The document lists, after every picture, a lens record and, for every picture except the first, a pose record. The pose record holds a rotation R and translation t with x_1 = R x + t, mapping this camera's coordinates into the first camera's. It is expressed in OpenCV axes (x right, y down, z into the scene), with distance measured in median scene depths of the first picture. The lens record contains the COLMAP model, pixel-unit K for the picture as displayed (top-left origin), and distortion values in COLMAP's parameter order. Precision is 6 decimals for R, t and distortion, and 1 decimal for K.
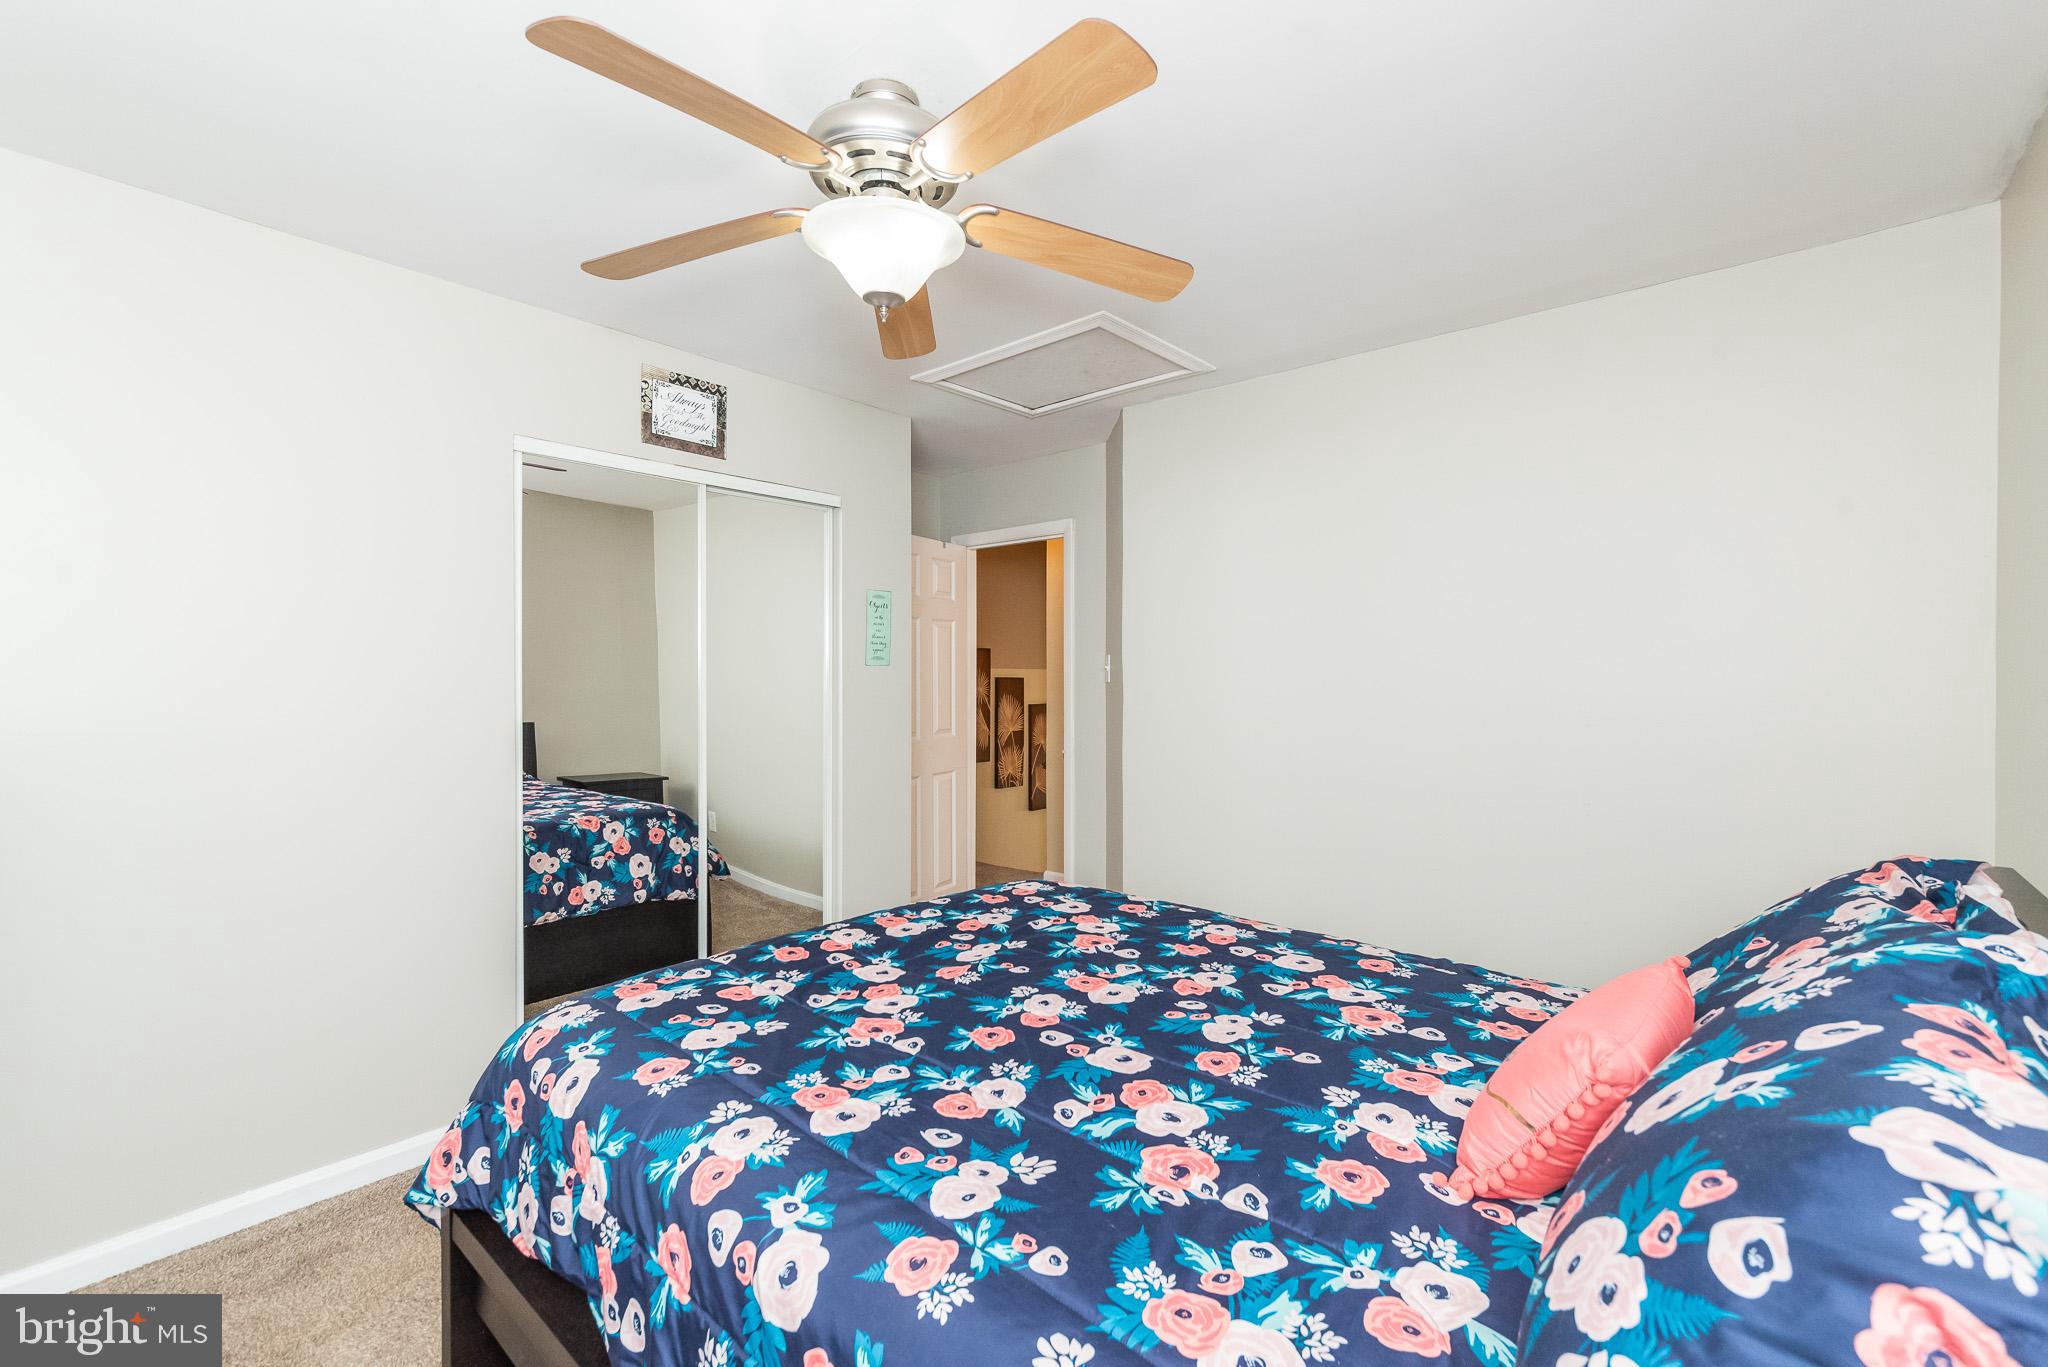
lens RADIAL K [[833.7, 0, 1024.0], [0, 833.7, 683.5], [0, 0, 1]] dist [-0.000564, 0.000036]
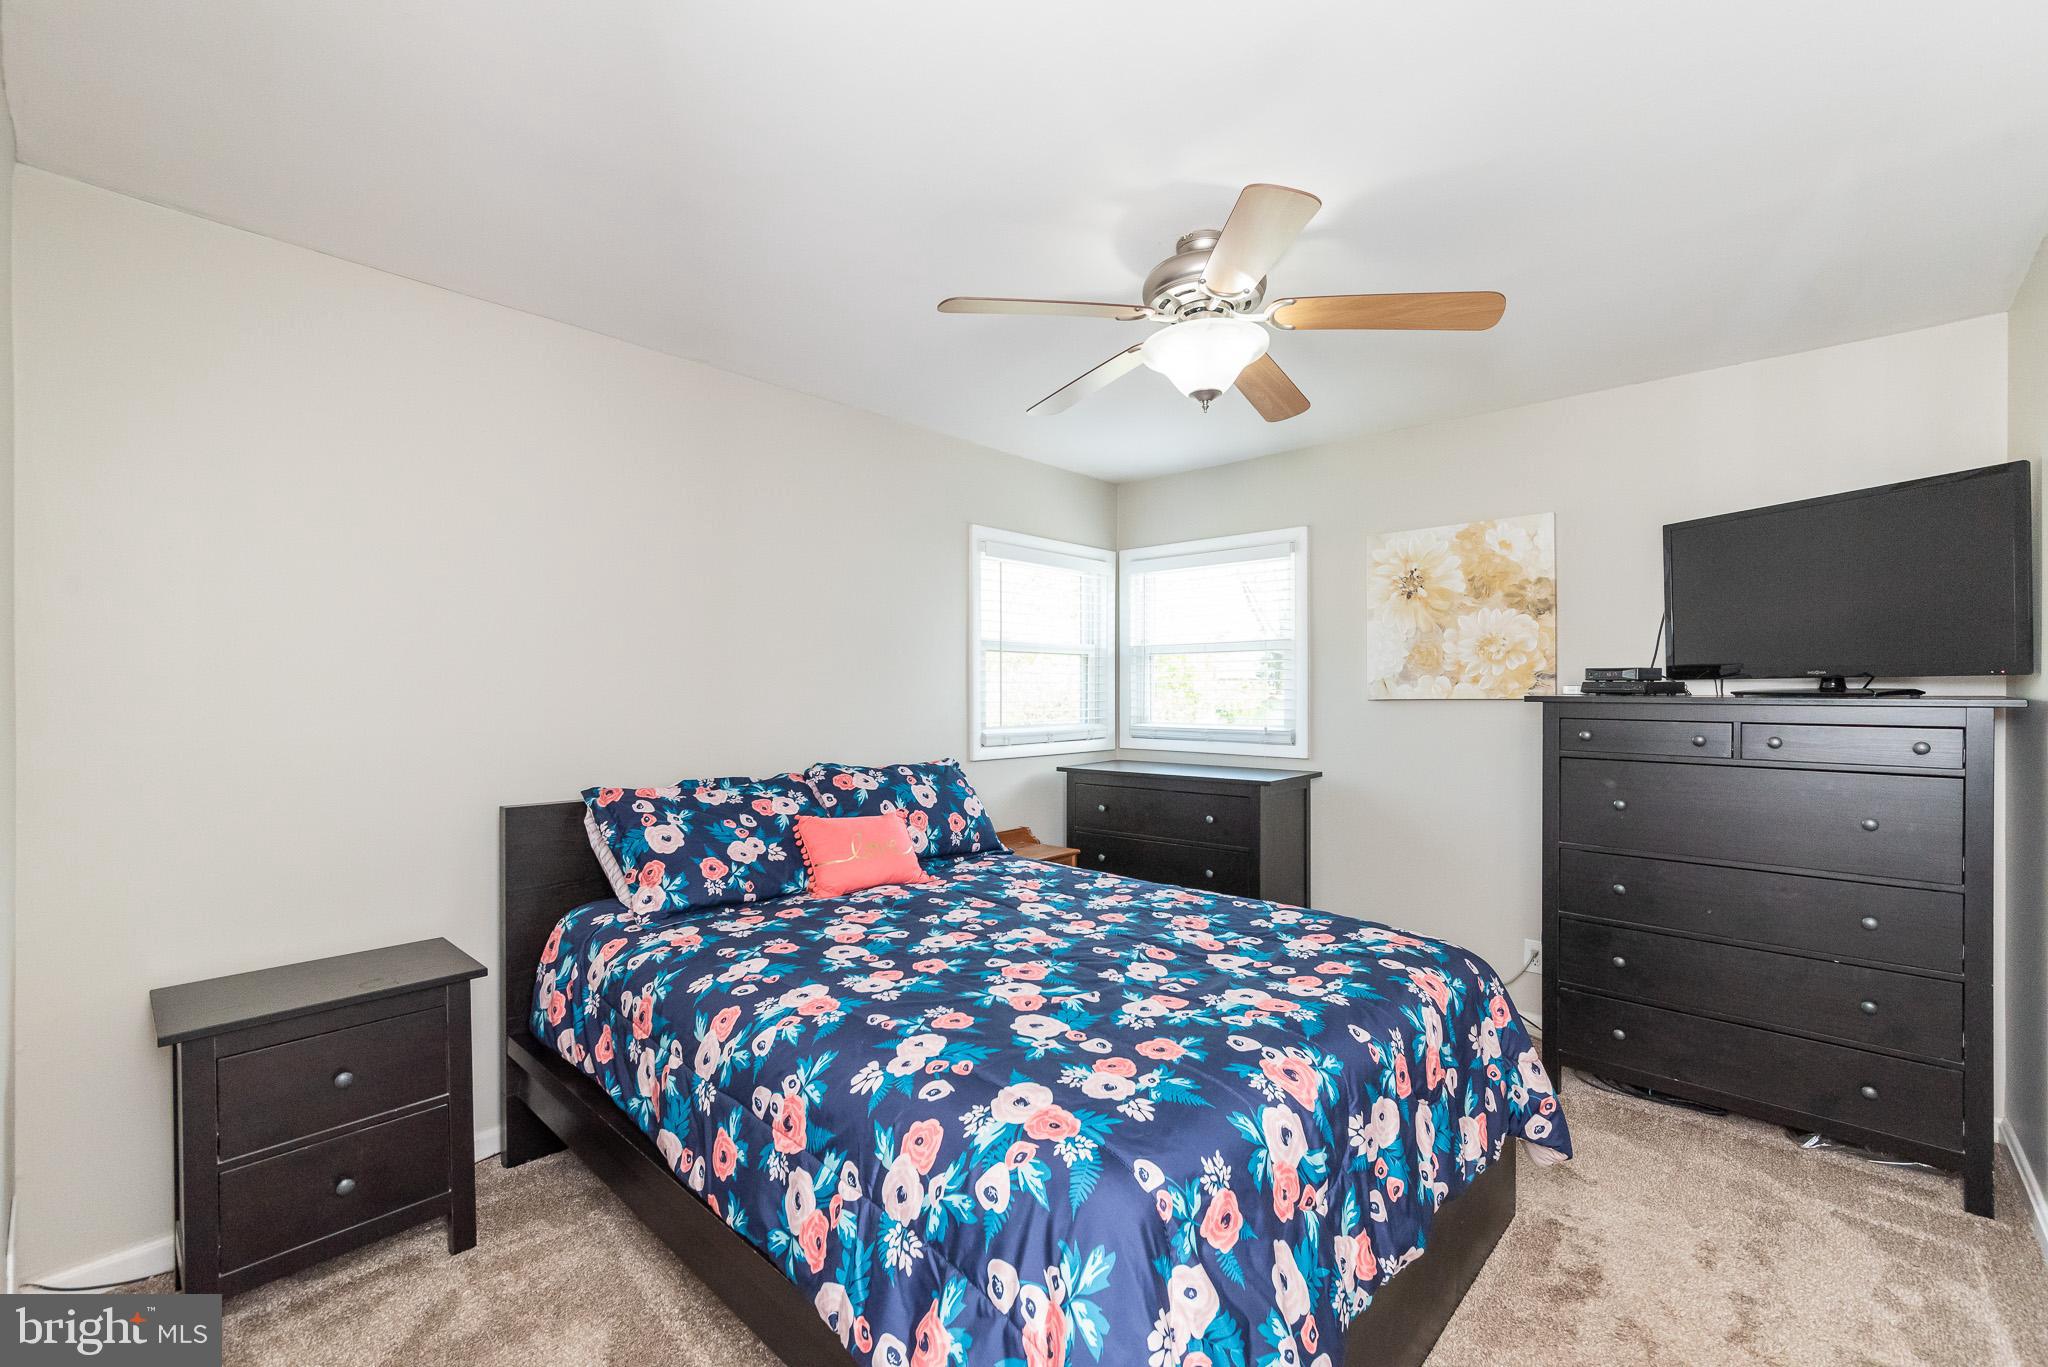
lens RADIAL K [[872.7, 0, 1025.6], [0, 872.7, 702.5], [0, 0, 1]] dist [-0.000165, -0.000063]
pose [[-0.998574, 0.018414, 0.050113, 0.063906], [0.019486, 0.999590, 0.020988, -0.006801], [-0.049706, 0.021934, -0.998523, 2.065858]]
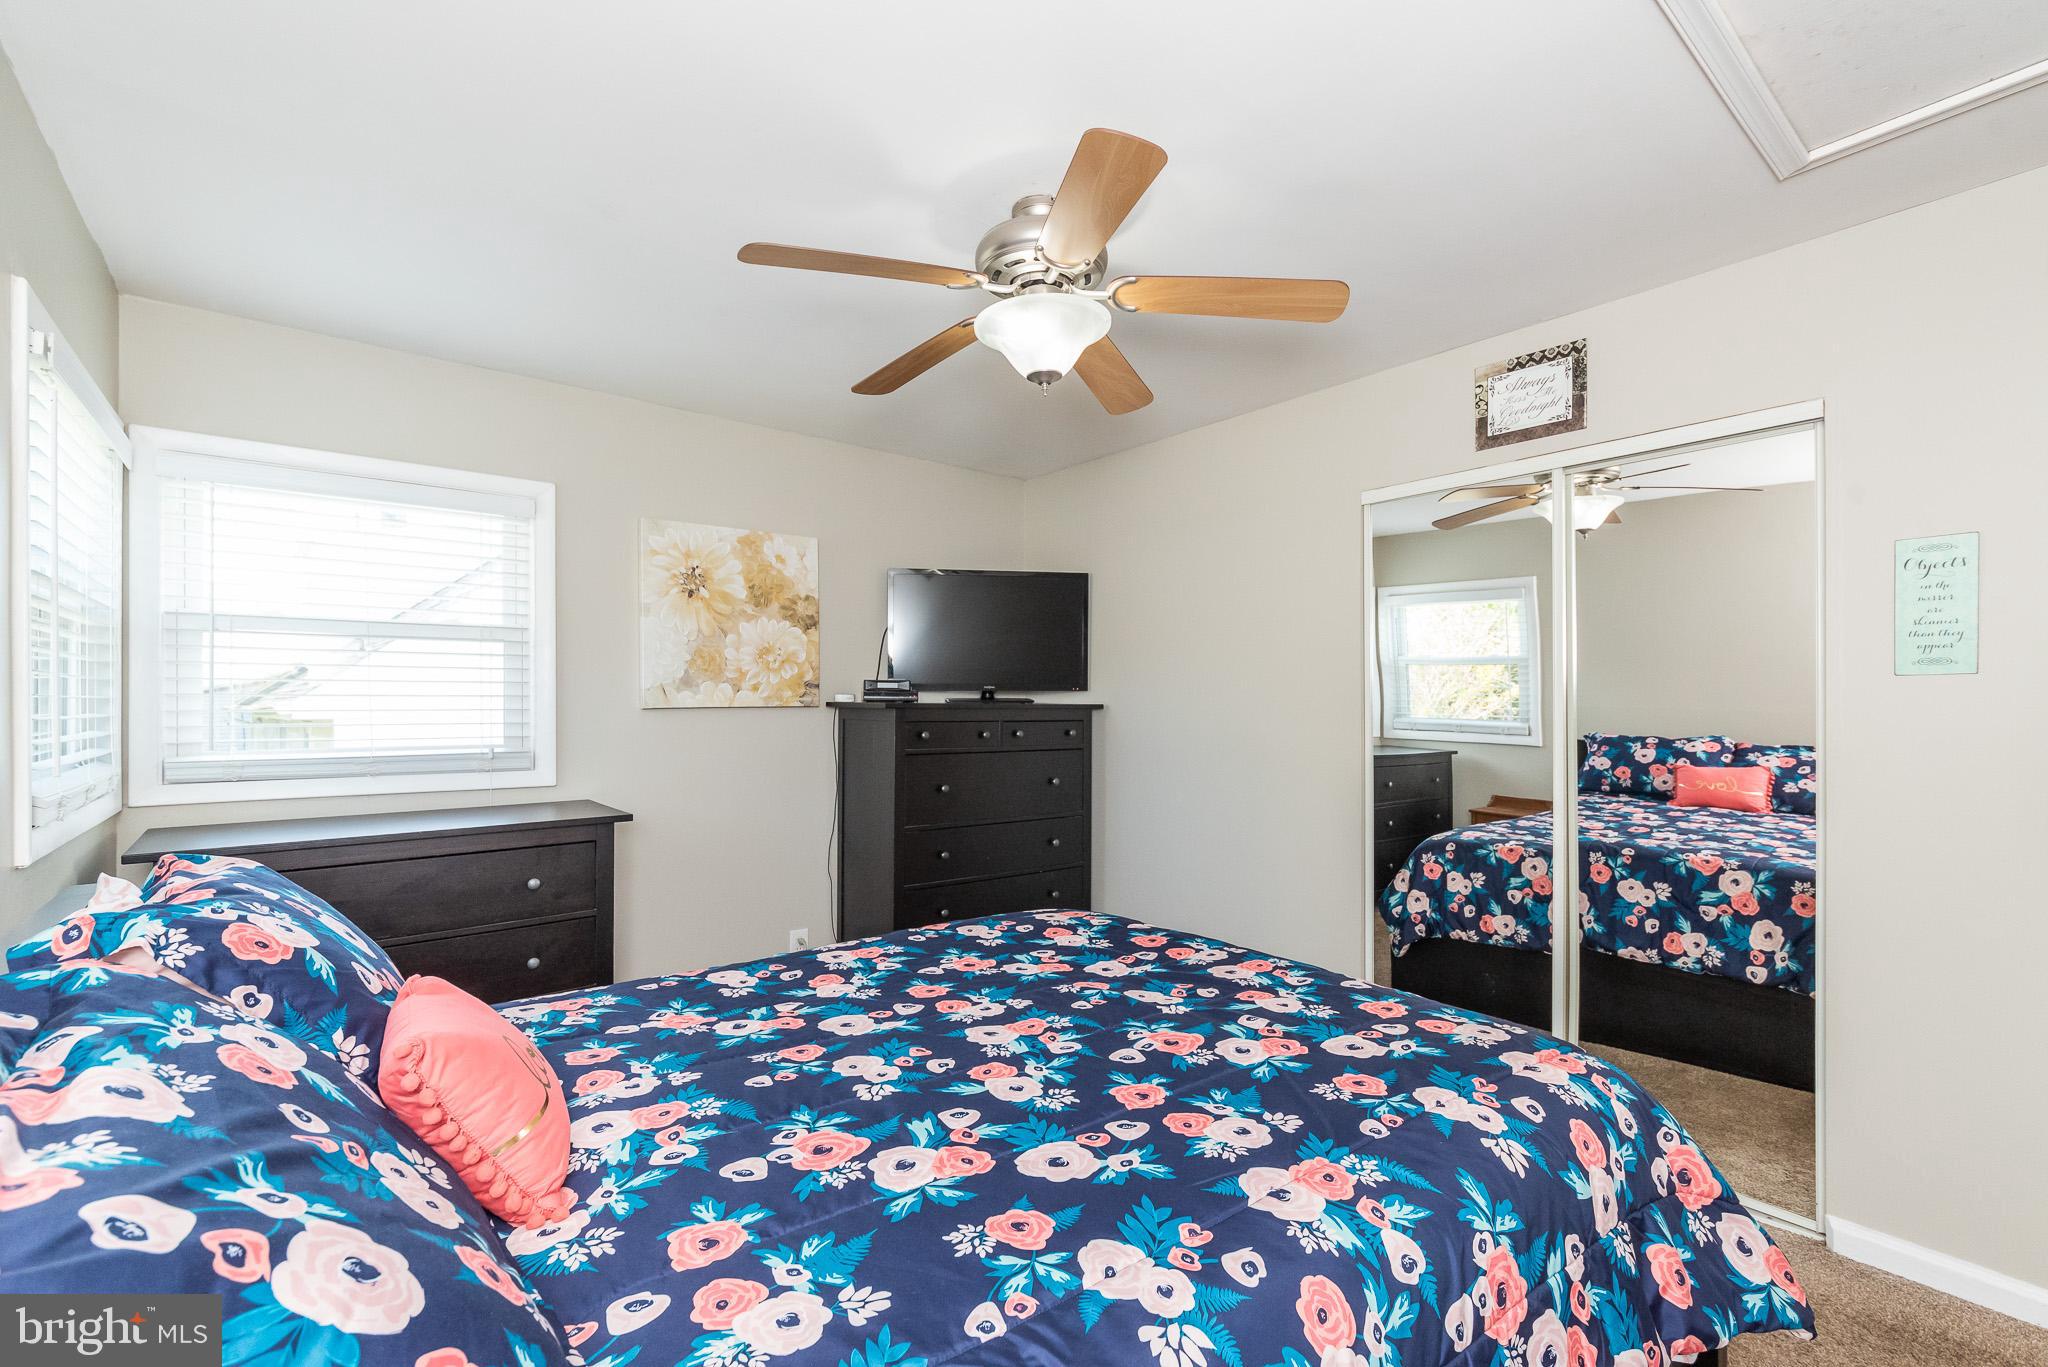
lens RADIAL K [[872.7, 0, 1025.6], [0, 872.7, 702.5], [0, 0, 1]] dist [-0.000165, -0.000063]
pose [[-0.139964, -0.001975, -0.990155, 0.923767], [-0.012186, 0.999926, -0.000272, 0.006659], [0.990082, 0.012028, -0.139978, 1.026193]]
